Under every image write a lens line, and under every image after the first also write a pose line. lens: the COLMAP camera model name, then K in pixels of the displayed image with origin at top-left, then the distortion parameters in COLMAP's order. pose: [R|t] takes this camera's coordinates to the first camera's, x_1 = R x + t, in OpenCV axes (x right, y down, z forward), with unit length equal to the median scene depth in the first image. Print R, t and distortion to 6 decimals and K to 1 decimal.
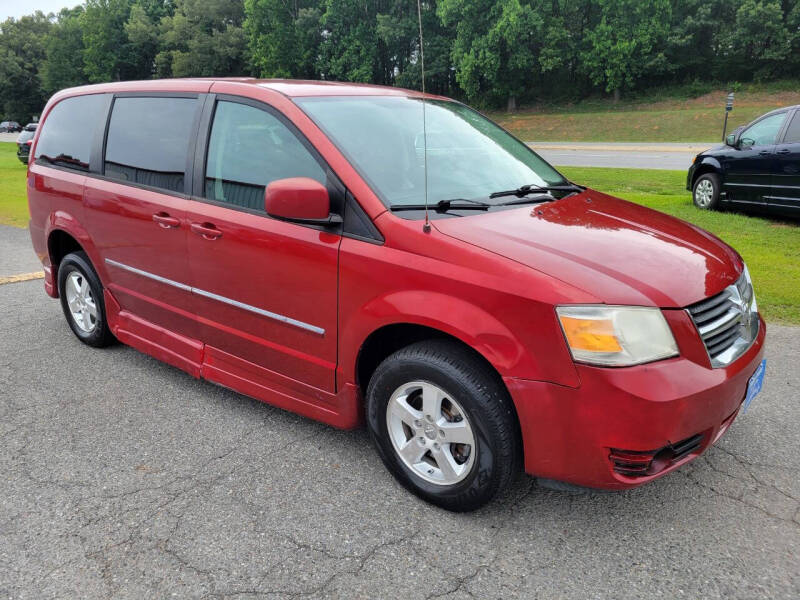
lens RADIAL K [[636.8, 0, 399.5], [0, 636.8, 303.7], [0, 0, 1]] dist [0.054104, 0.001675]
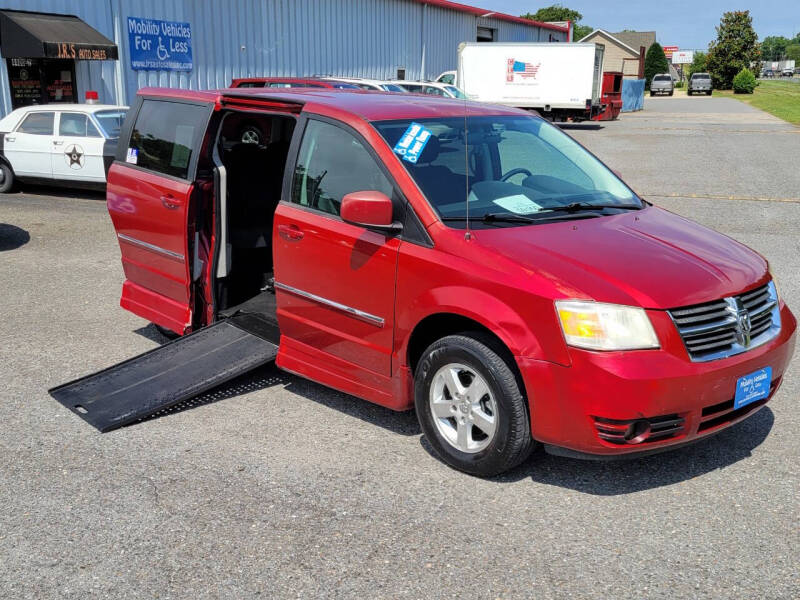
lens RADIAL K [[941.6, 0, 396.5], [0, 941.6, 307.9], [0, 0, 1]] dist [0.045139, -0.000285]
pose [[0.985981, 0.055520, -0.157347, 0.192766], [-0.062278, 0.997322, -0.038348, 0.092574], [0.154797, 0.047609, 0.986799, -0.767441]]
